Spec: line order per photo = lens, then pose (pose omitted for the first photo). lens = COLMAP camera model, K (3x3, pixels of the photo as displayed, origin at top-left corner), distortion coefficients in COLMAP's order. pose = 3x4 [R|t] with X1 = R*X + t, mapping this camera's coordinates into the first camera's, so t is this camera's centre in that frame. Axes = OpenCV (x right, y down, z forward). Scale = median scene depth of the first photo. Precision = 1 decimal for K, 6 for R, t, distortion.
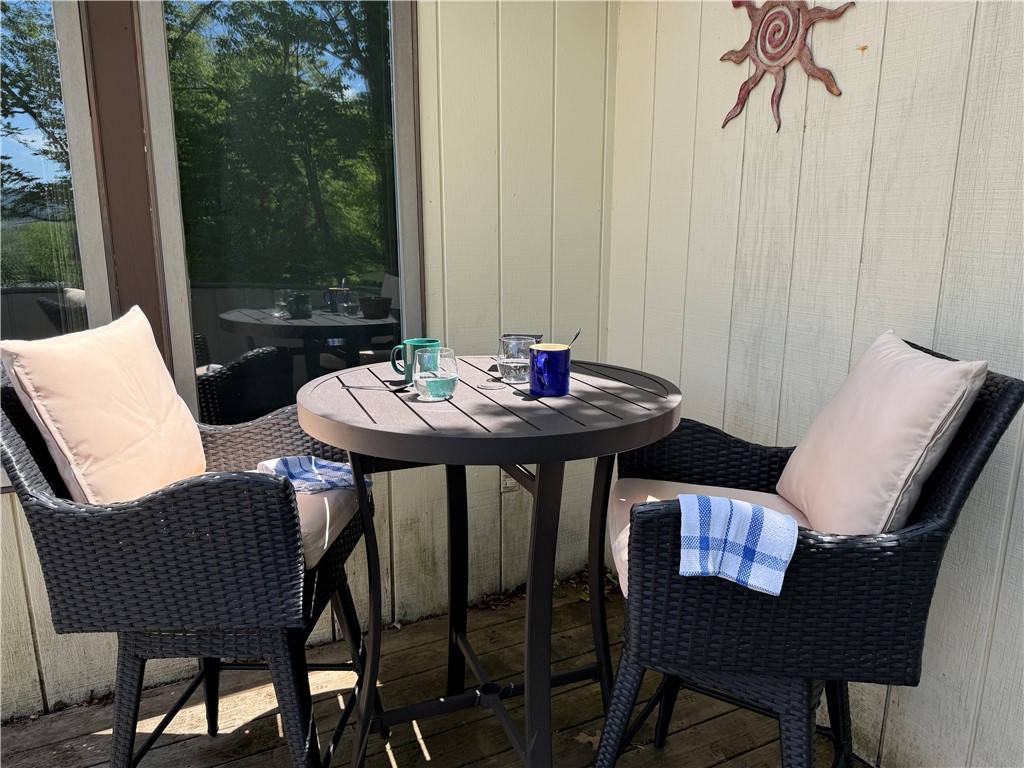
lens RADIAL K [[730.8, 0, 512.0], [0, 730.8, 384.0], [0, 0, 1]] dist [-0.005865, -0.001425]
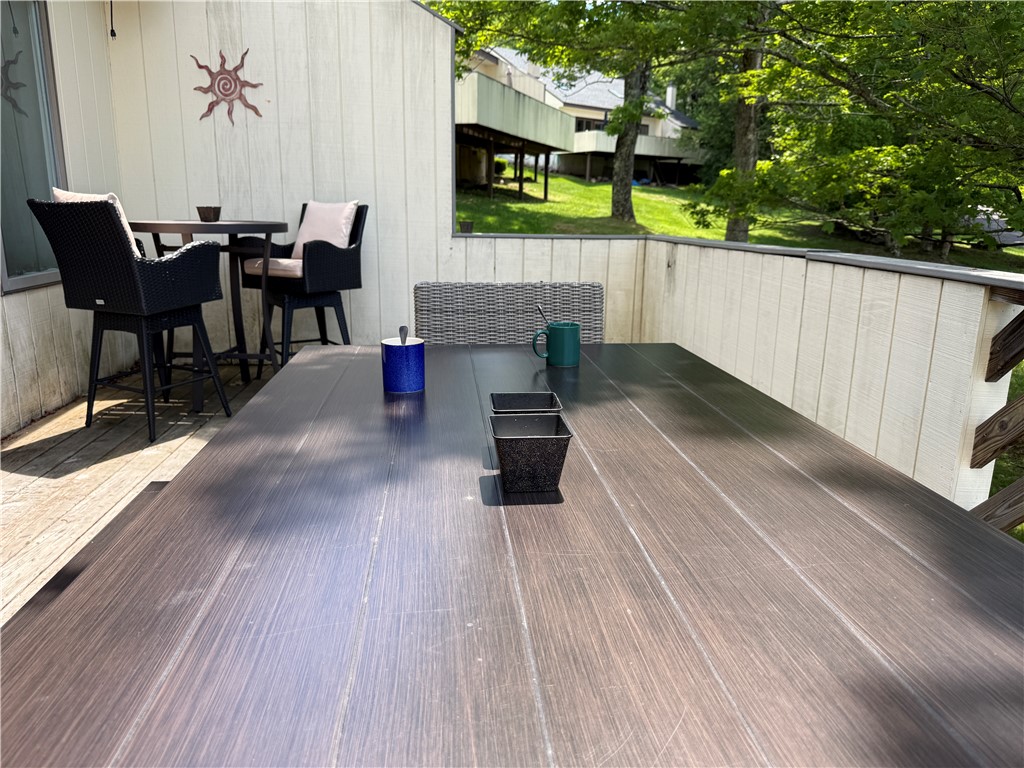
lens RADIAL K [[730.8, 0, 512.0], [0, 730.8, 384.0], [0, 0, 1]] dist [-0.005865, -0.001425]
pose [[0.368245, -0.223592, 0.902443, -1.760226], [0.175481, 0.969920, 0.168705, 0.256383], [-0.913018, 0.096237, 0.396404, -0.778255]]
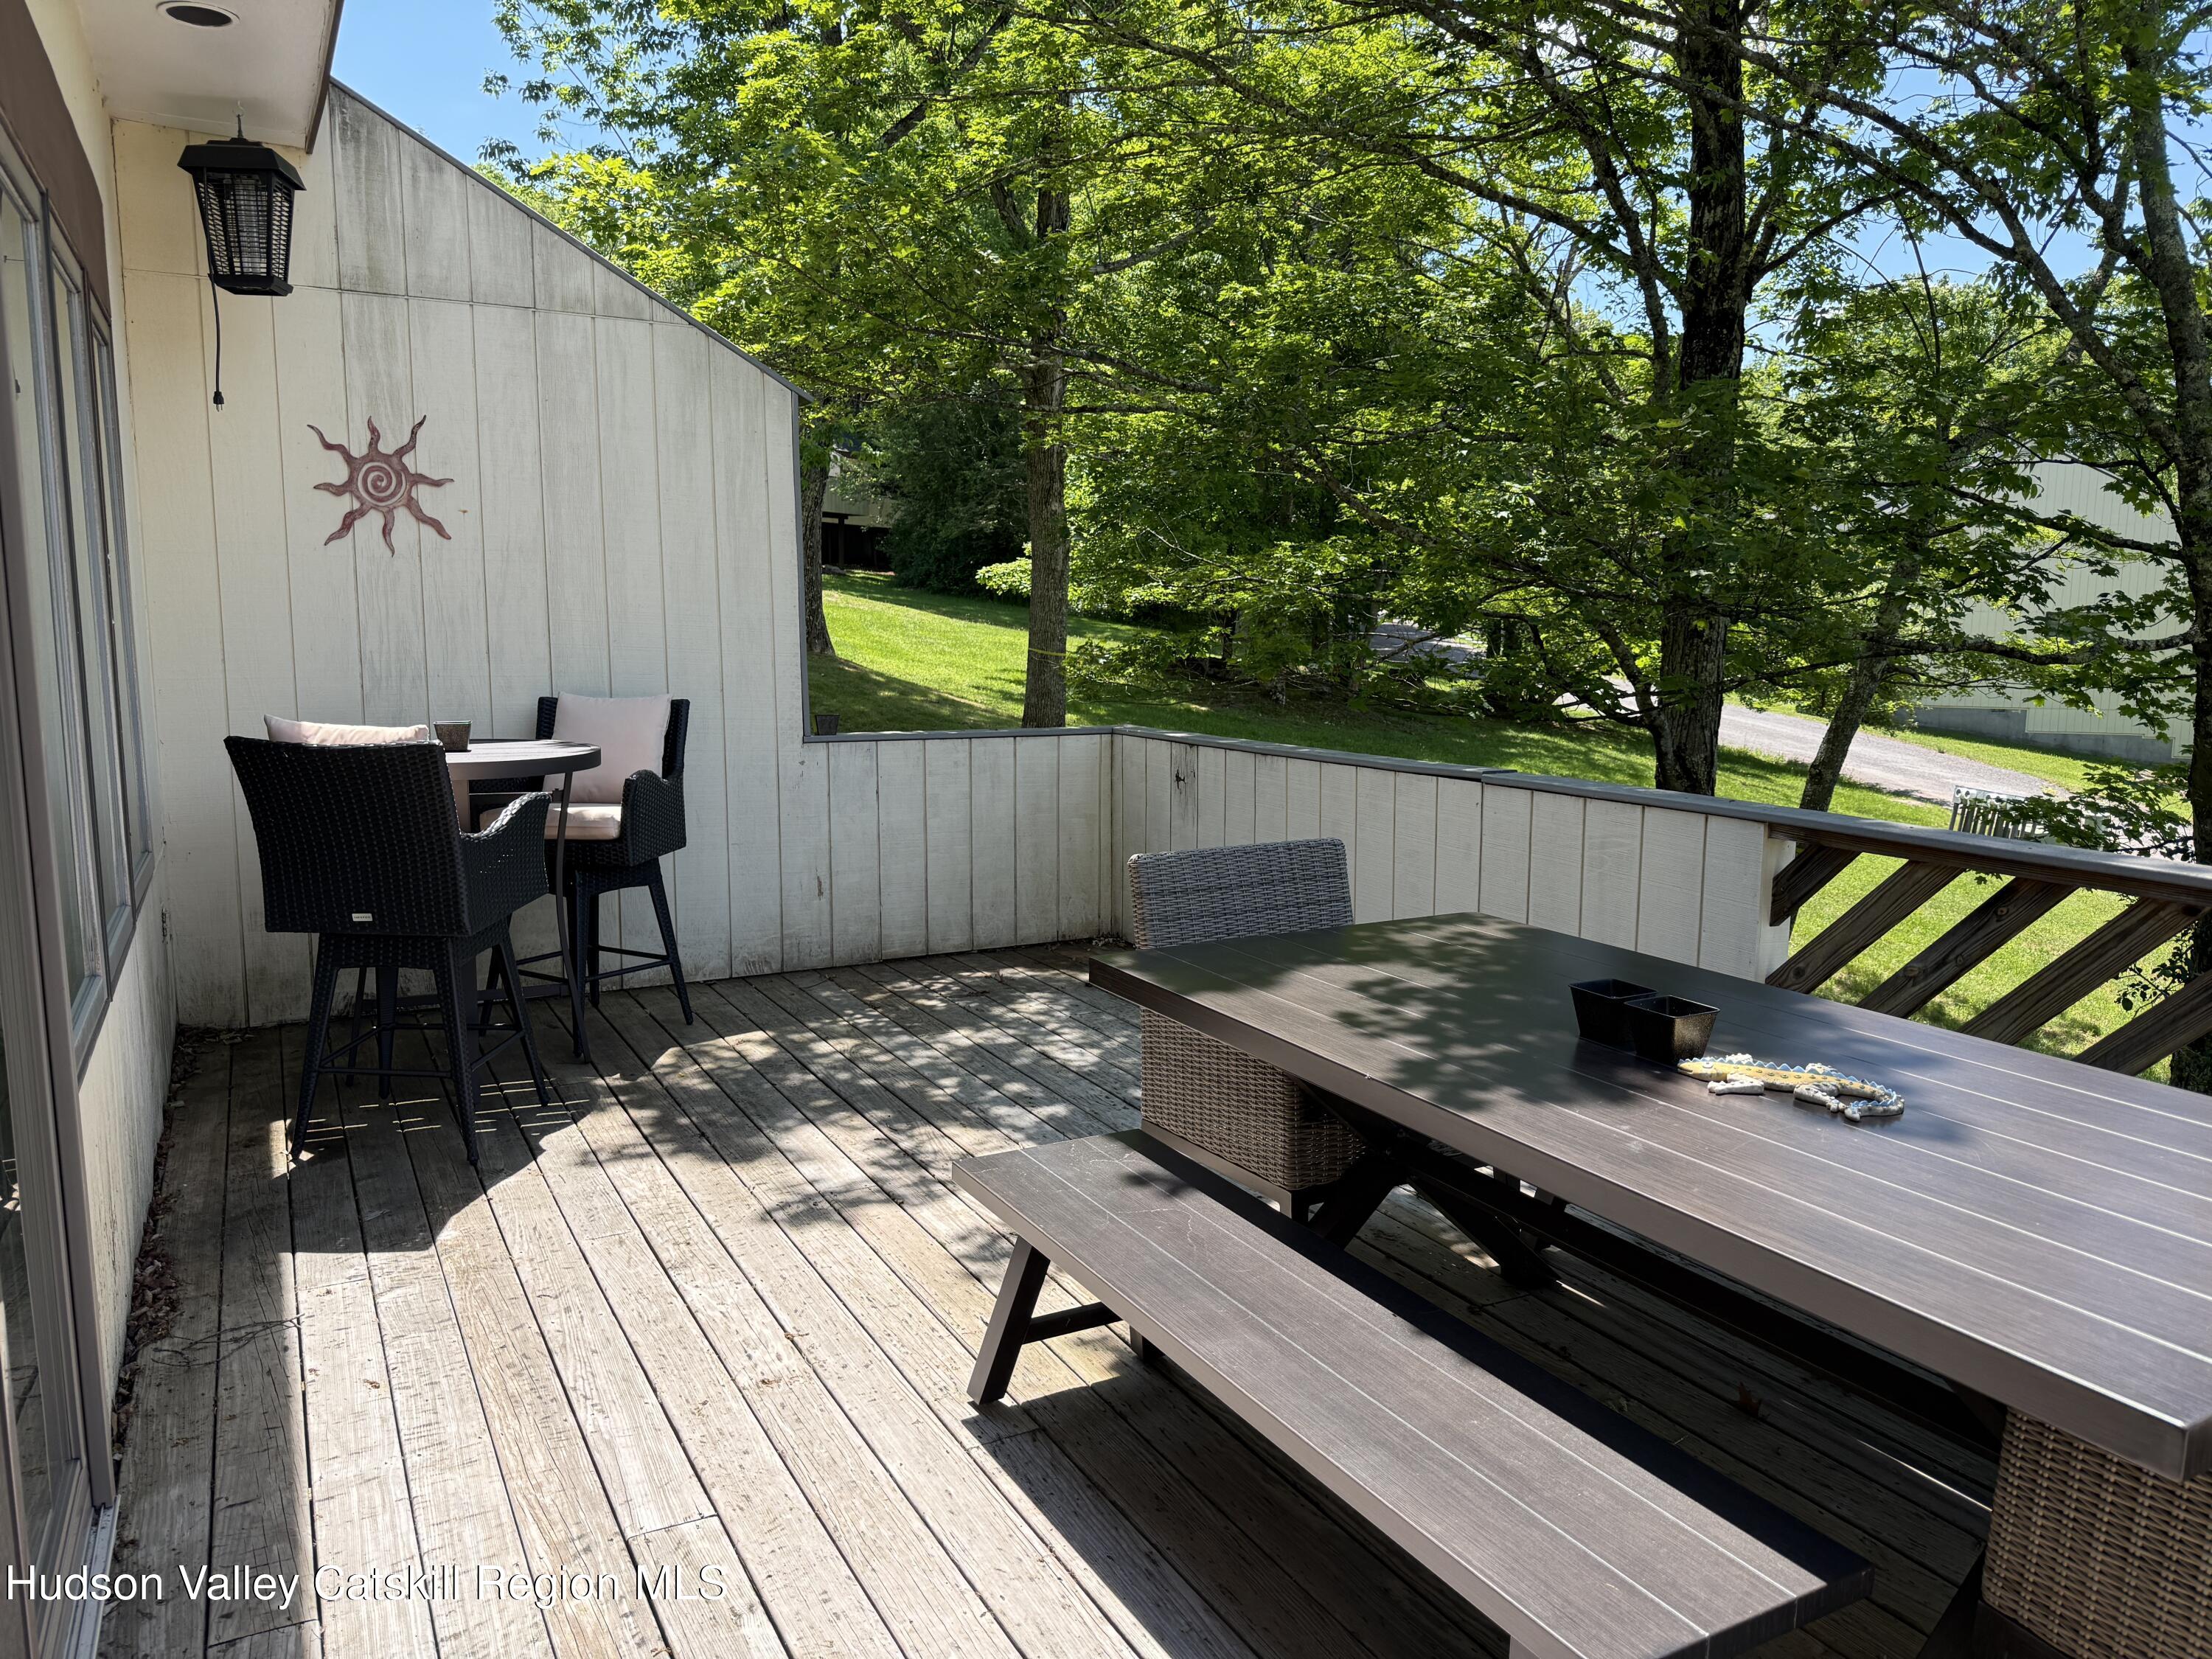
lens RADIAL K [[1552.6, 0, 1106.0], [0, 1552.6, 829.5], [0, 0, 1]] dist [0.026834, -0.002123]
pose [[-0.033368, -0.151841, 0.987842, -2.554332], [0.193100, 0.968789, 0.155435, -0.065866], [-0.980611, 0.195939, -0.003007, -0.138505]]
